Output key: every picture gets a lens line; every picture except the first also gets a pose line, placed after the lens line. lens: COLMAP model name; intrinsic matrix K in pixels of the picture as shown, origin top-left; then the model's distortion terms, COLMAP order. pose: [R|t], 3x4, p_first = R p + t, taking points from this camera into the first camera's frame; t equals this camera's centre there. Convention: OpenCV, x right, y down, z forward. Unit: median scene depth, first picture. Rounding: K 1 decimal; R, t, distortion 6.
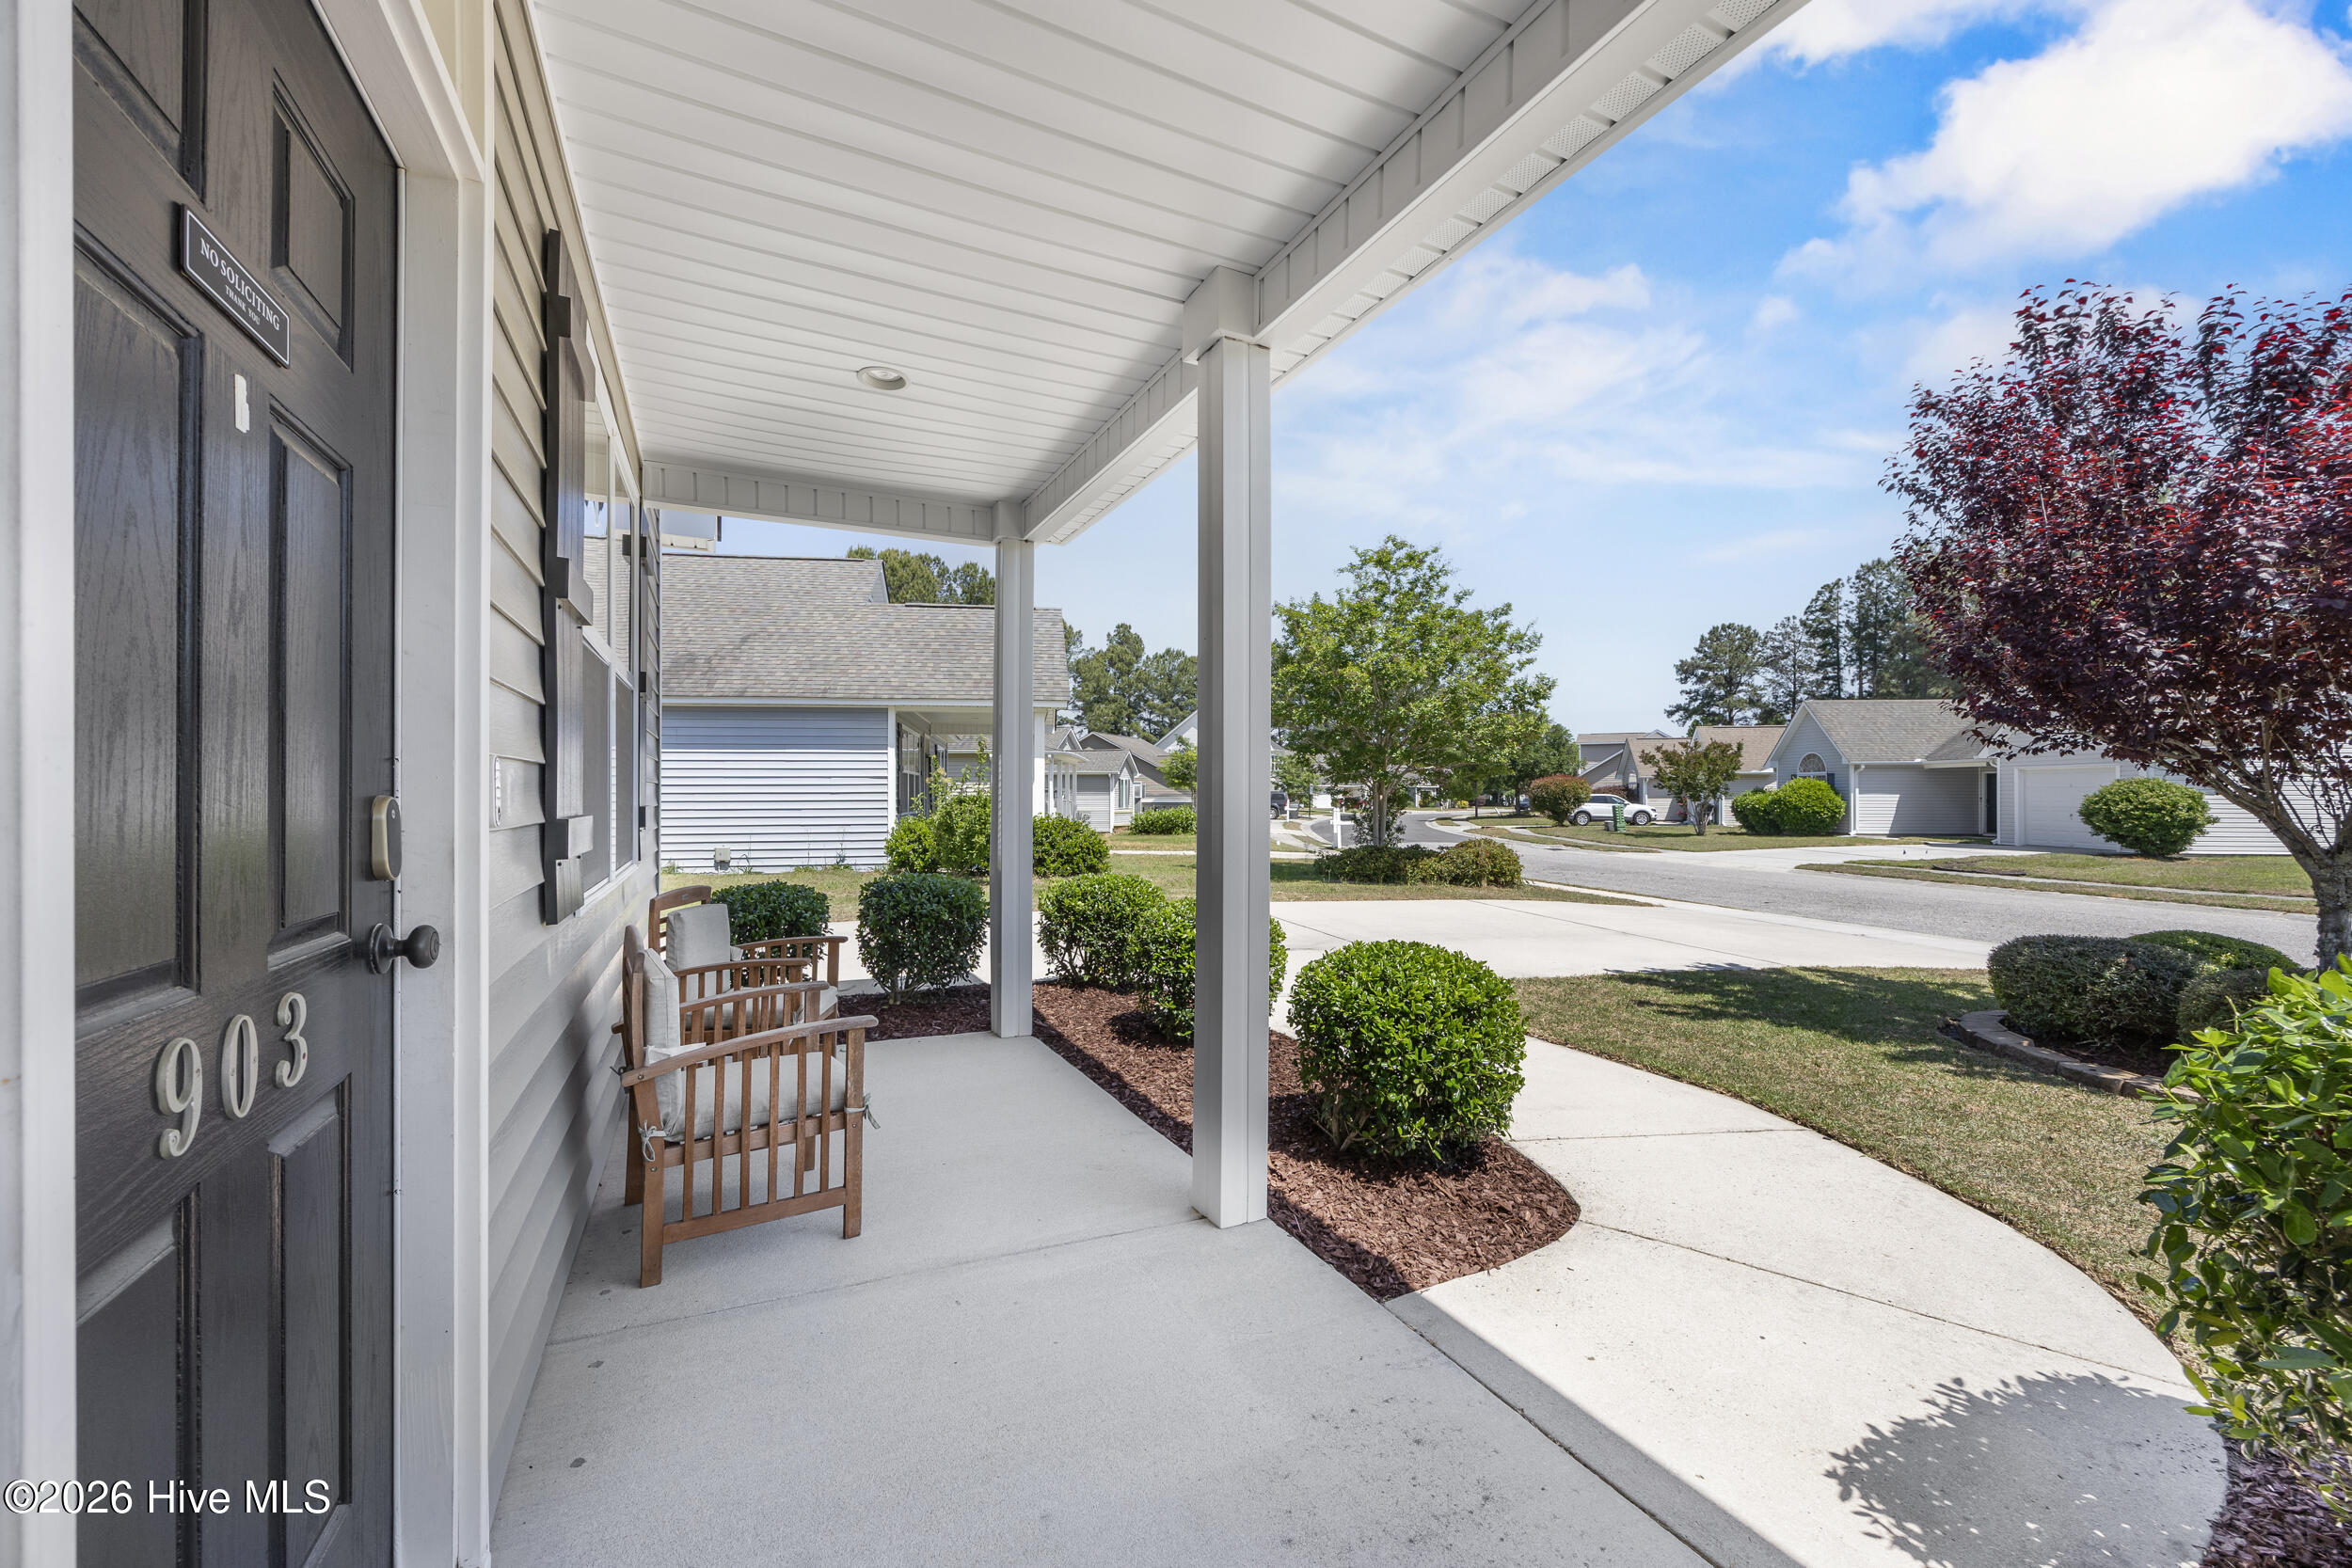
lens RADIAL K [[892.2, 0, 1162.5], [0, 892.2, 793.0], [0, 0, 1]] dist [-0.001817, 0.000002]
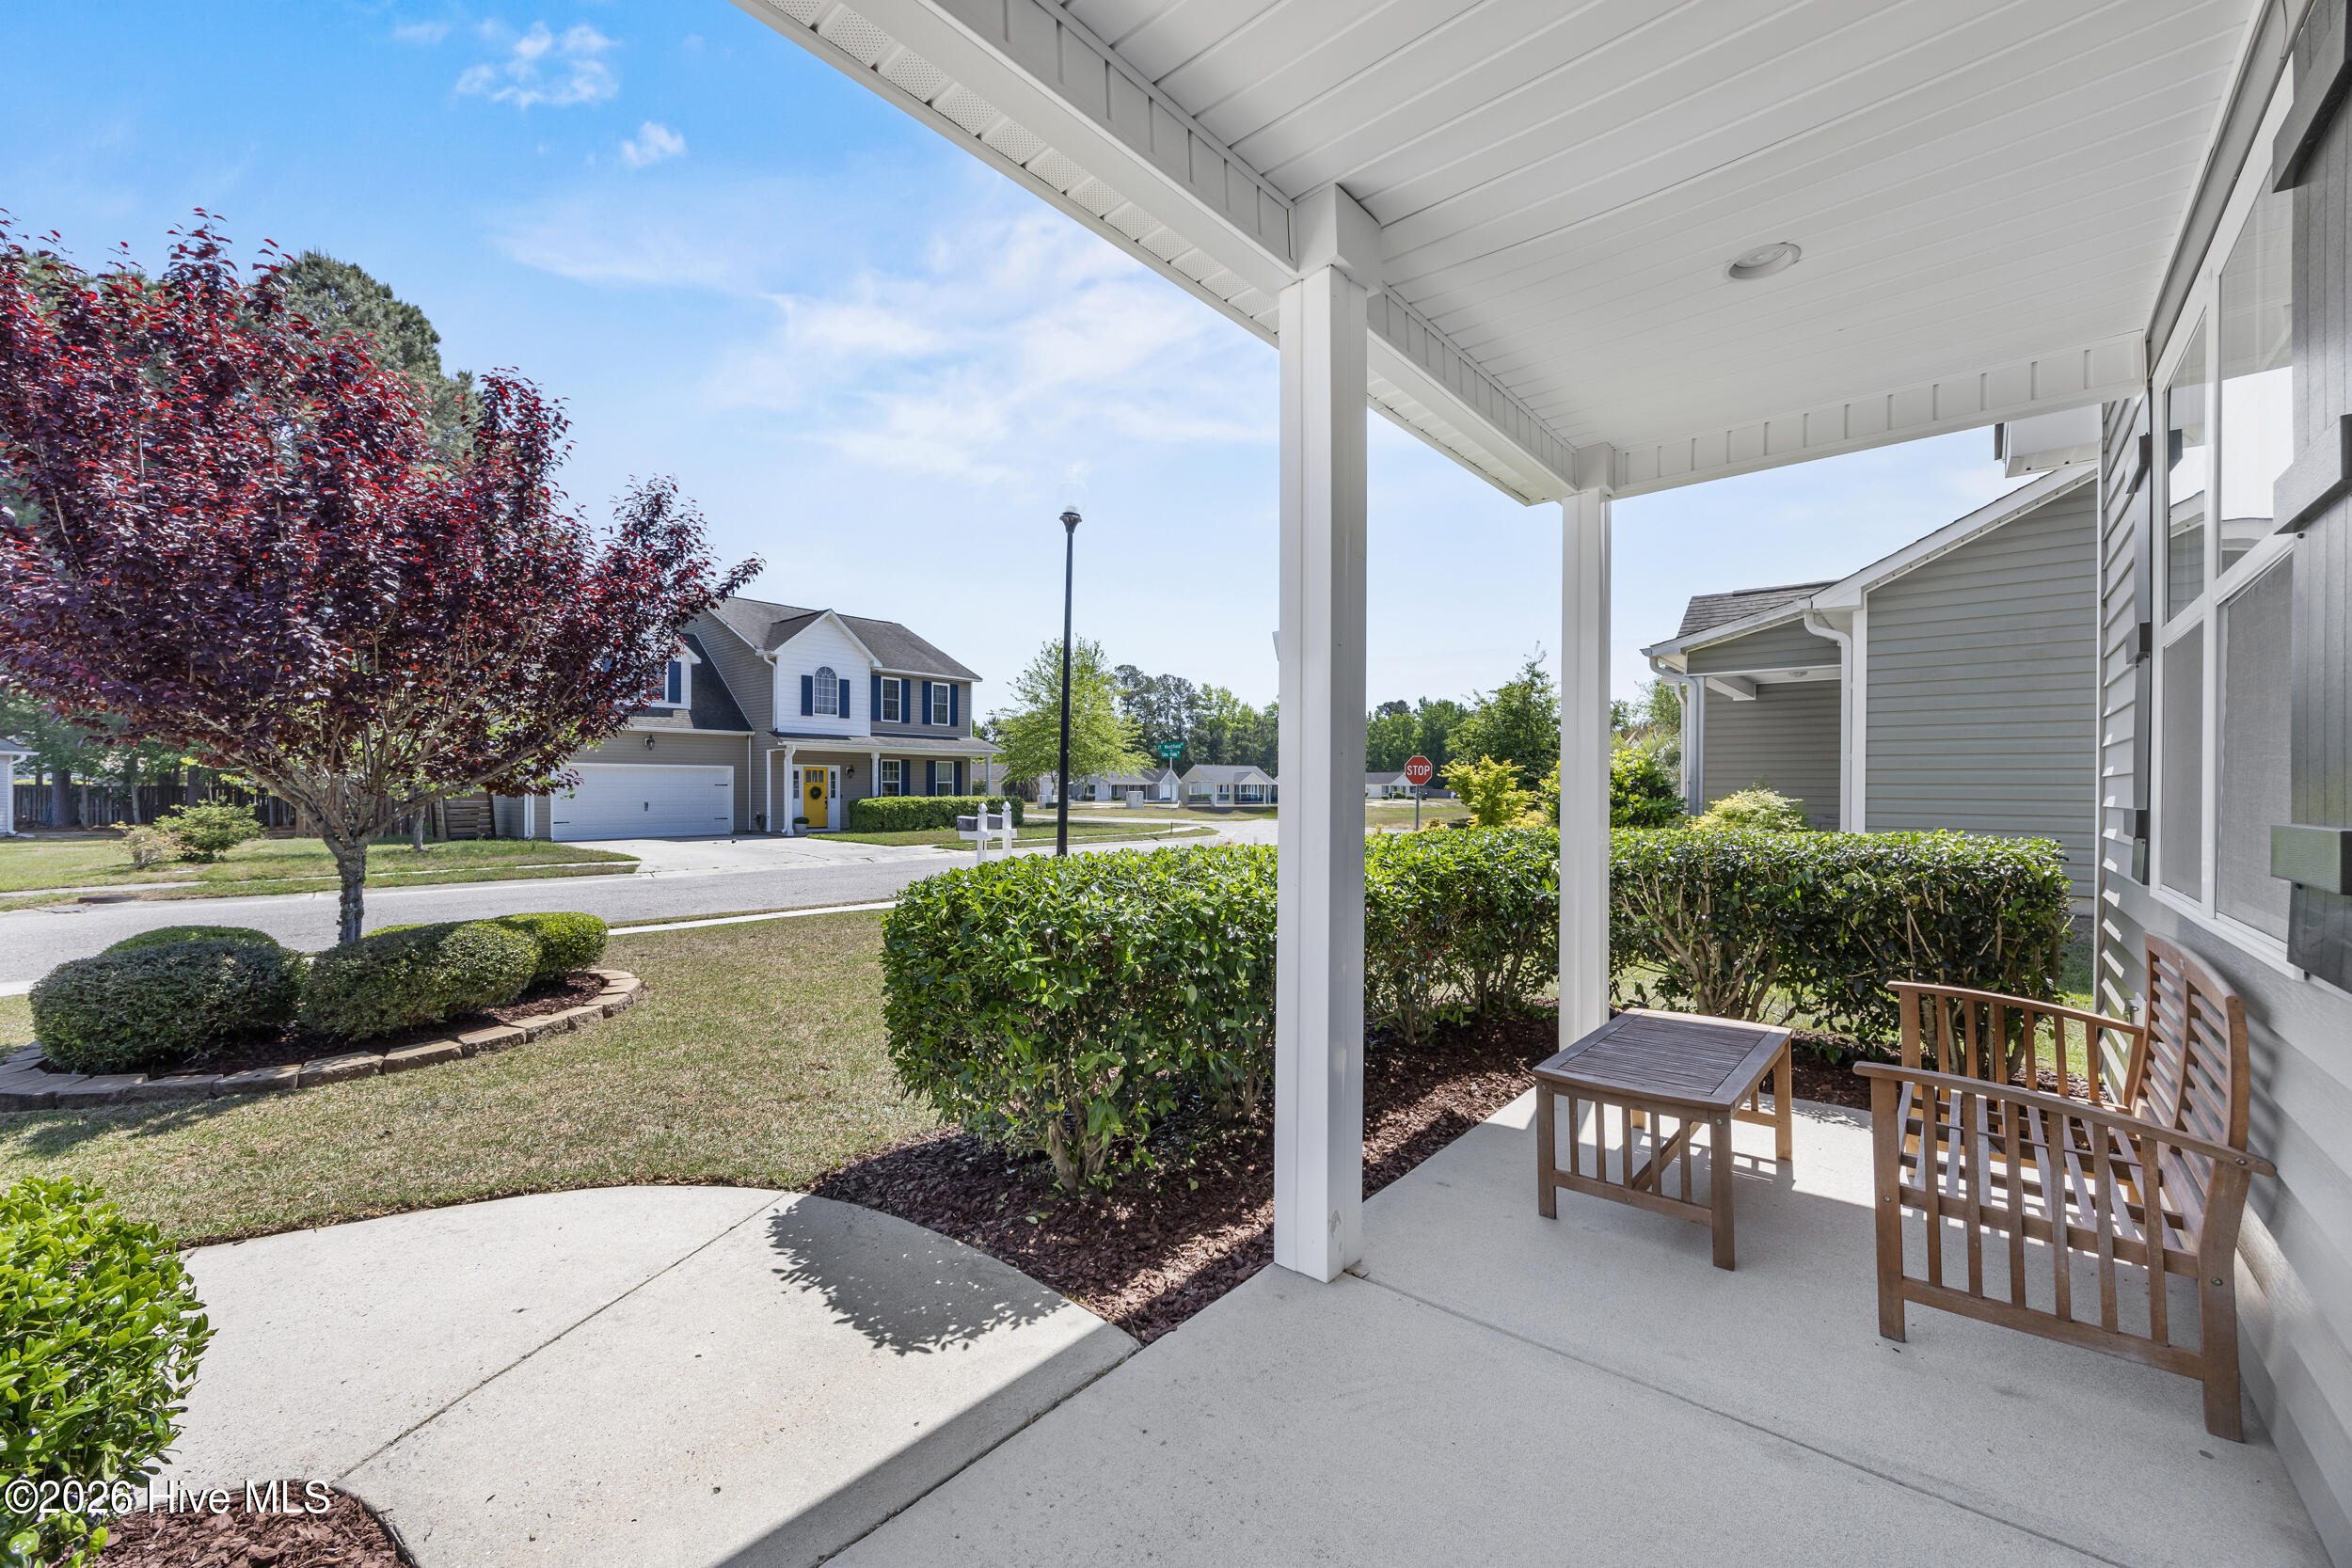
lens RADIAL K [[892.2, 0, 1162.5], [0, 892.2, 793.0], [0, 0, 1]] dist [-0.001817, 0.000002]
pose [[-0.368339, -0.006170, 0.929671, -0.291229], [-0.000879, 0.999980, 0.006288, 0.001933], [-0.929691, 0.001499, -0.368337, 0.661727]]
